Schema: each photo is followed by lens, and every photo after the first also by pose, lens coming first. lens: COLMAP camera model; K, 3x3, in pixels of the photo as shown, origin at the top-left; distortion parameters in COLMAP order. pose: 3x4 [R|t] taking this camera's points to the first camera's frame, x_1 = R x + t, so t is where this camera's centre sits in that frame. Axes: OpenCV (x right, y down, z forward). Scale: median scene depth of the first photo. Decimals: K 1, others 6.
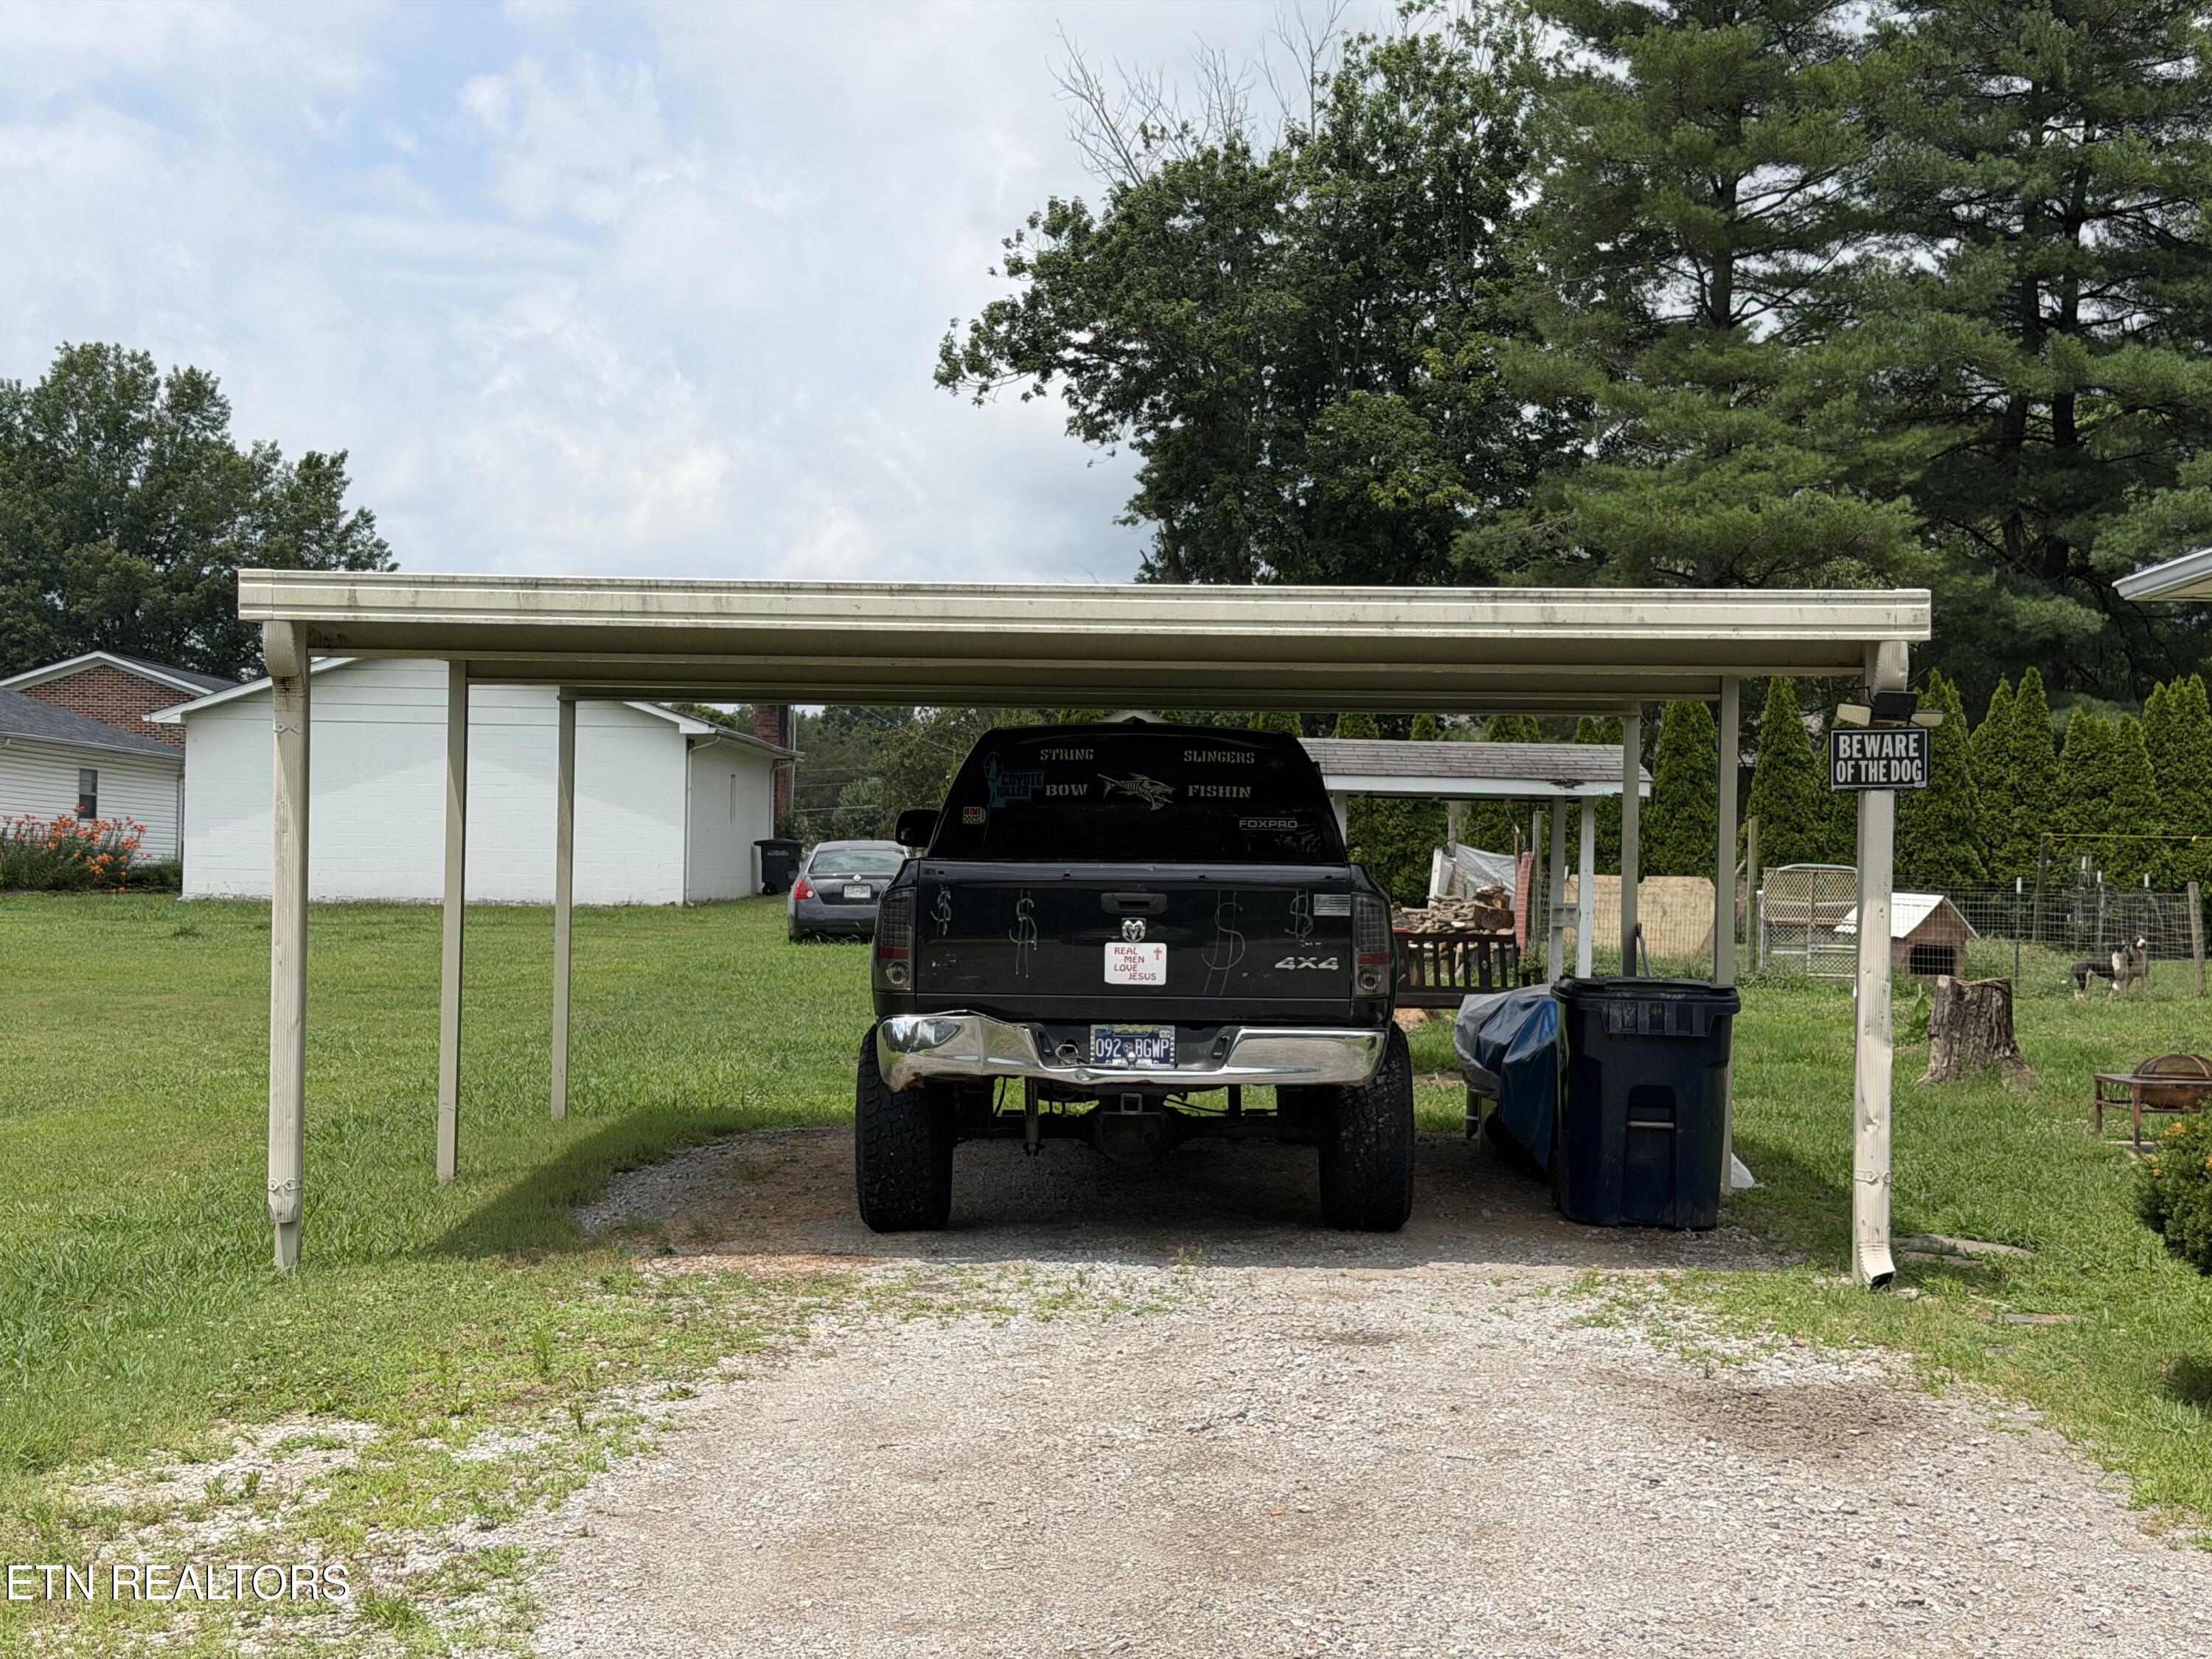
lens RADIAL K [[3082.8, 0, 1106.0], [0, 3082.8, 829.5], [0, 0, 1]] dist [-0.001940, -0.008578]
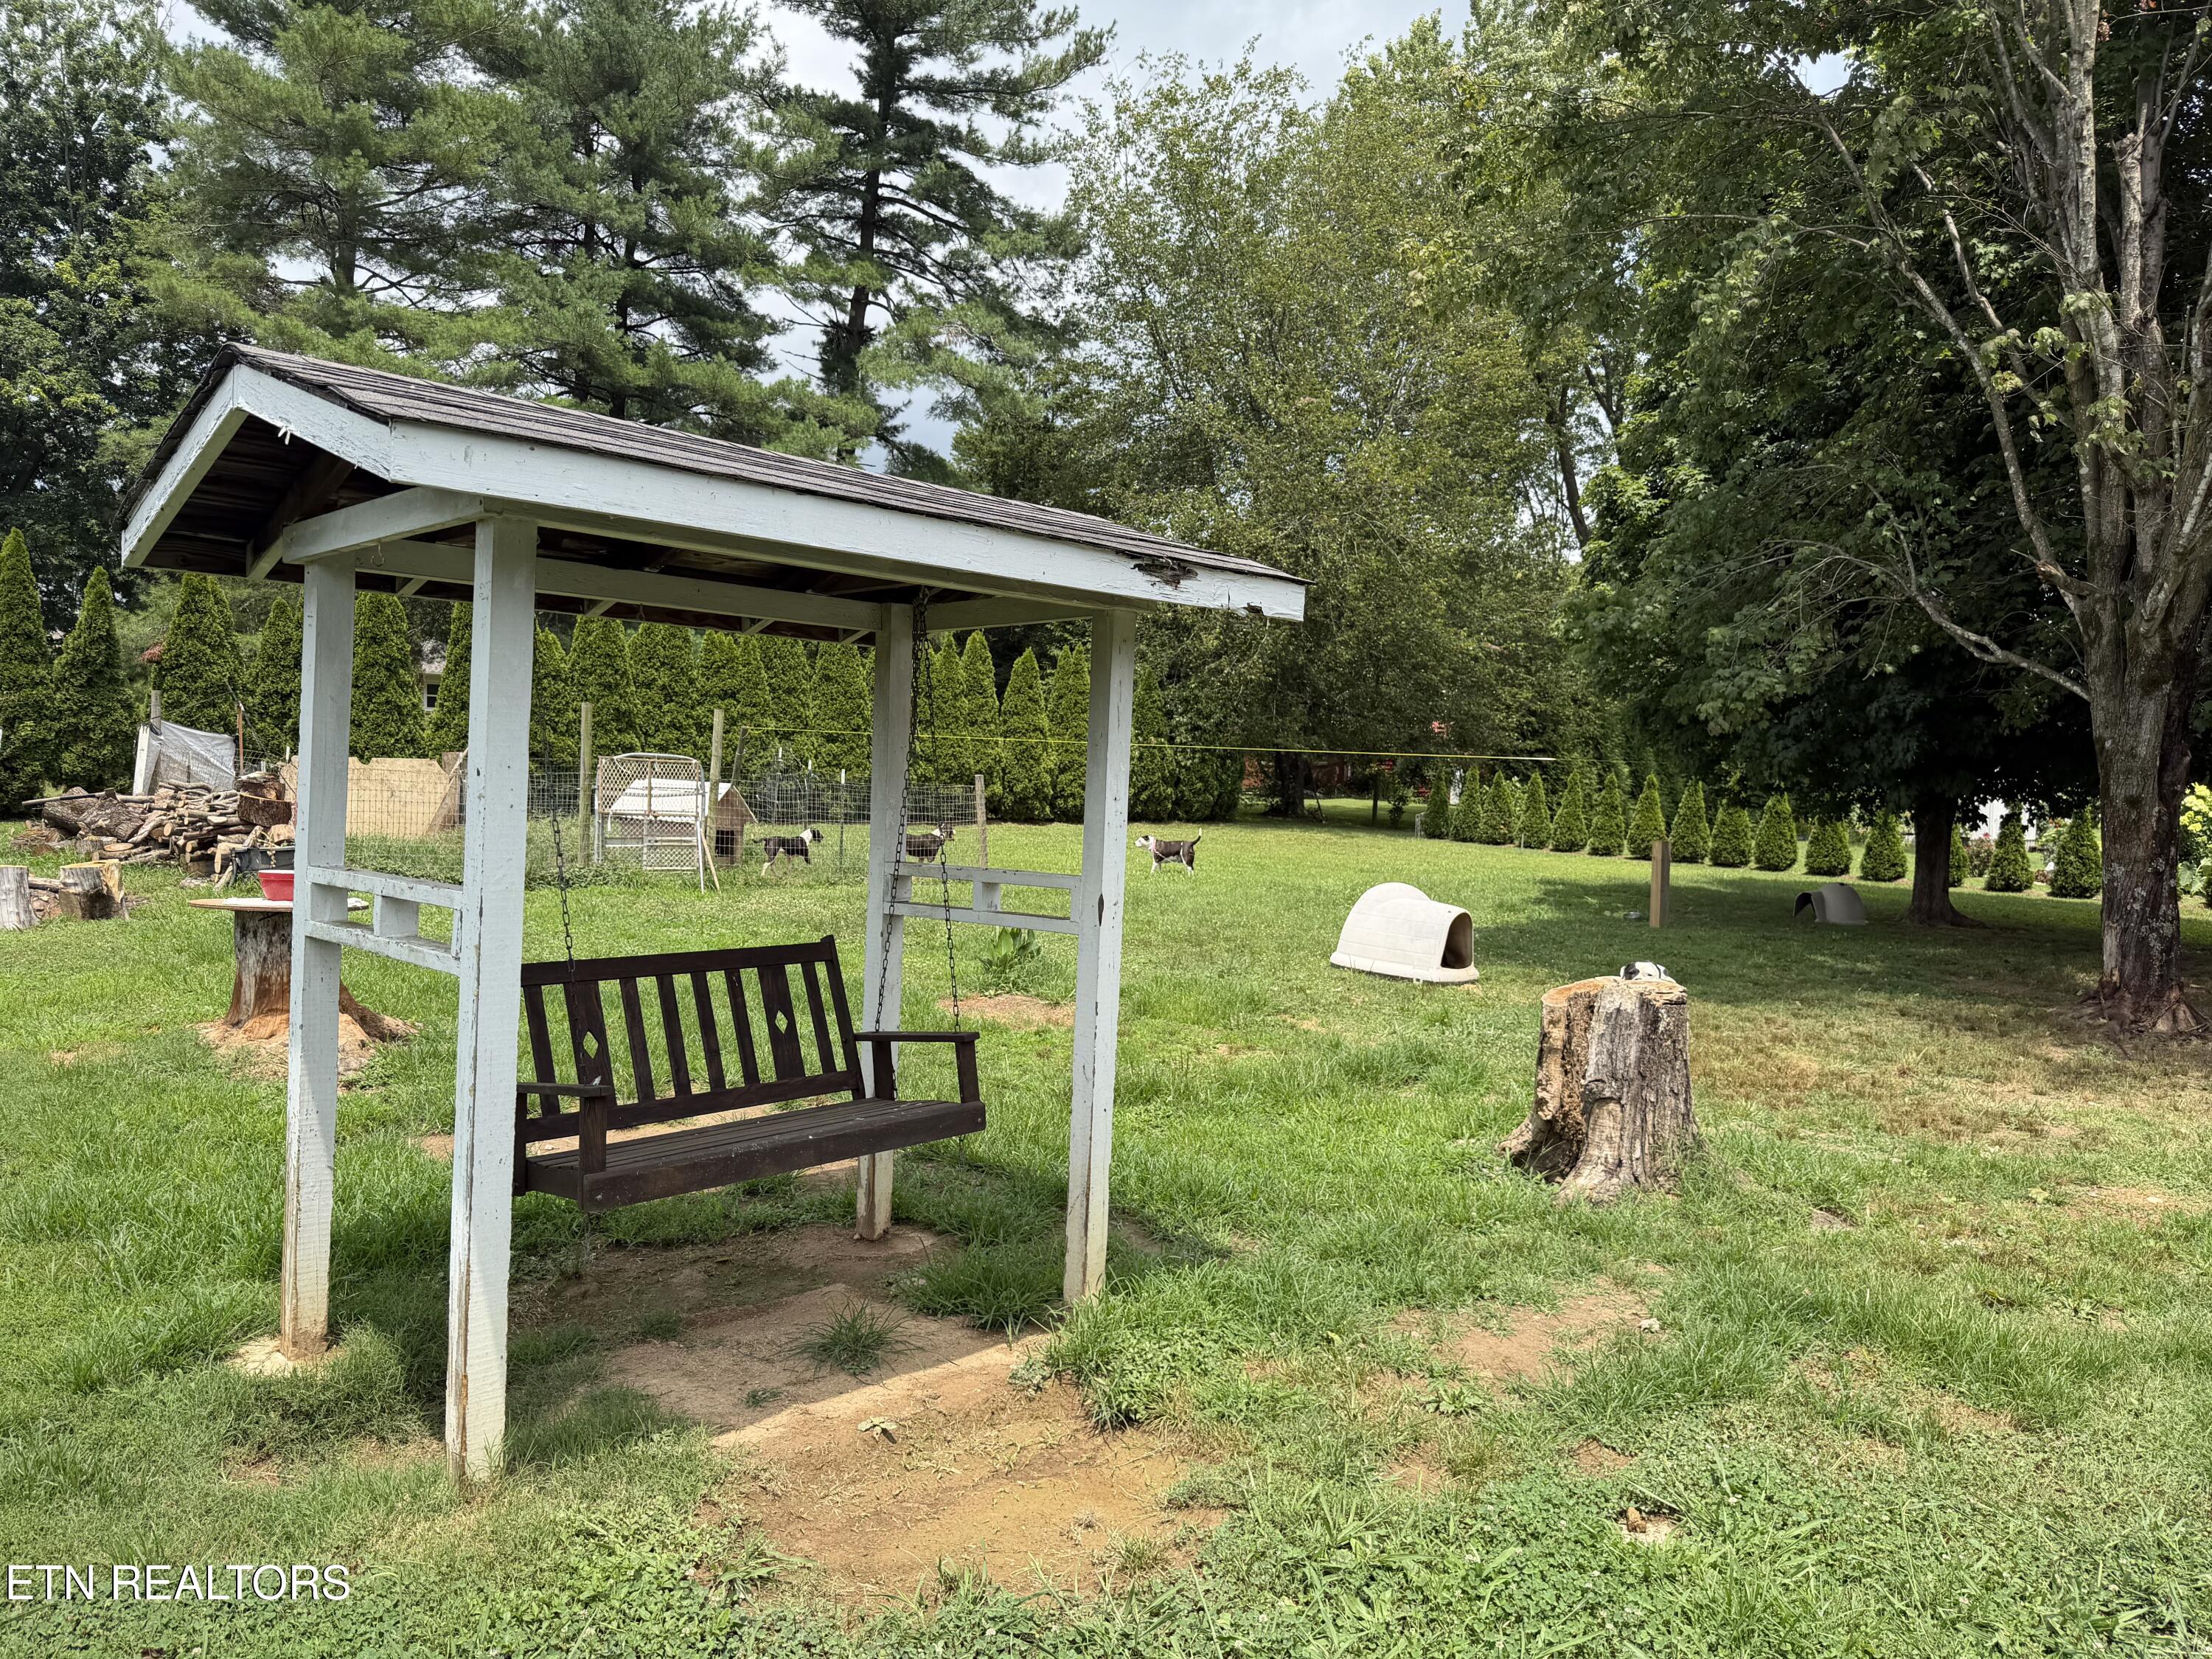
lens RADIAL K [[1550.8, 0, 1107.5], [0, 1550.8, 835.7], [0, 0, 1]] dist [0.052584, -0.074480]
pose [[0.742804, -0.021511, 0.669163, 0.009116], [-0.026068, 0.997797, 0.061011, 0.002822], [-0.669001, -0.062763, 0.740607, 0.425187]]
